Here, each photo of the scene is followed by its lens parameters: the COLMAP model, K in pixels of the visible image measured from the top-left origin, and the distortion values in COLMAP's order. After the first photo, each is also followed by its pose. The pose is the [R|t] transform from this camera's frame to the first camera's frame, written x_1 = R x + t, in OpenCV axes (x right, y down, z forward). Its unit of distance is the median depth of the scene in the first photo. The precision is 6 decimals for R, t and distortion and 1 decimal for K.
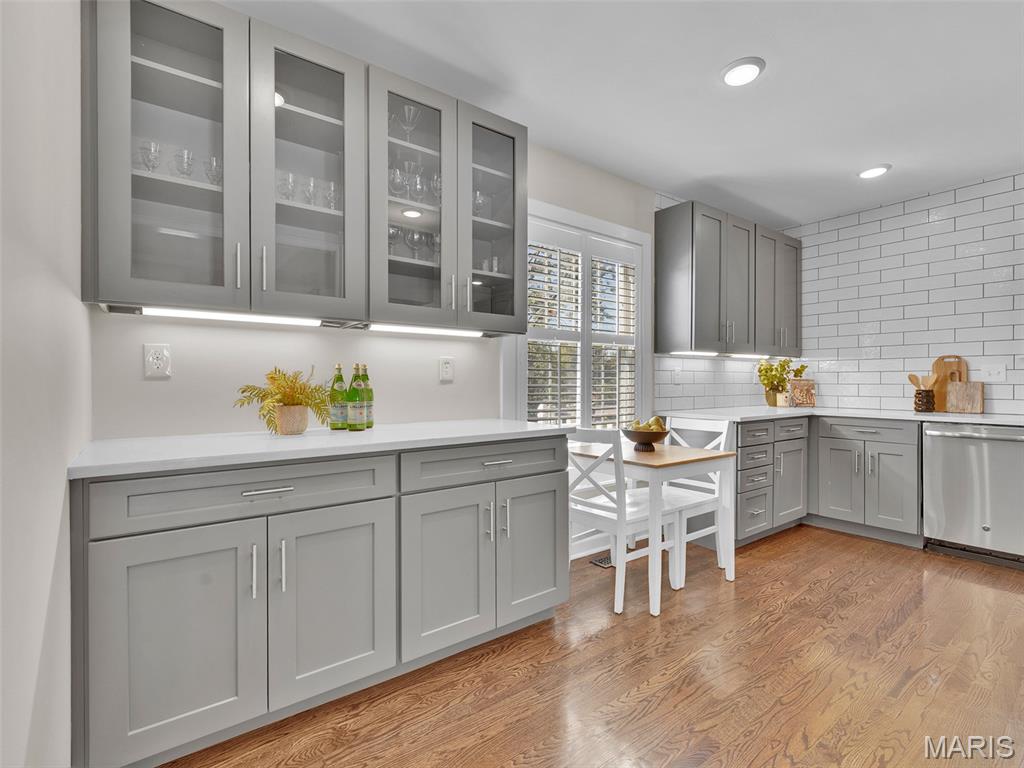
lens RADIAL K [[483.8, 0, 513.3], [0, 483.8, 381.6], [0, 0, 1]] dist [-0.000344, -0.000159]
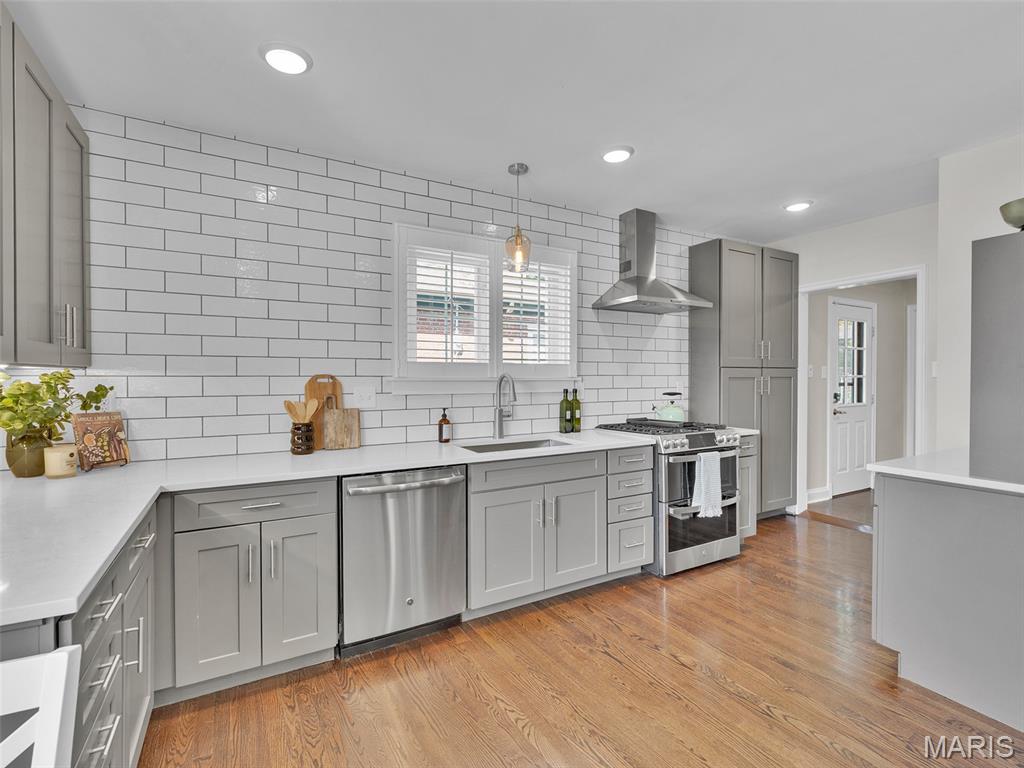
lens RADIAL K [[483.8, 0, 513.3], [0, 483.8, 381.6], [0, 0, 1]] dist [-0.000344, -0.000159]
pose [[0.134238, -0.009673, 0.990902, 0.182927], [0.000109, 0.999952, 0.009746, -0.049251], [-0.990949, -0.001200, 0.134233, 0.588269]]
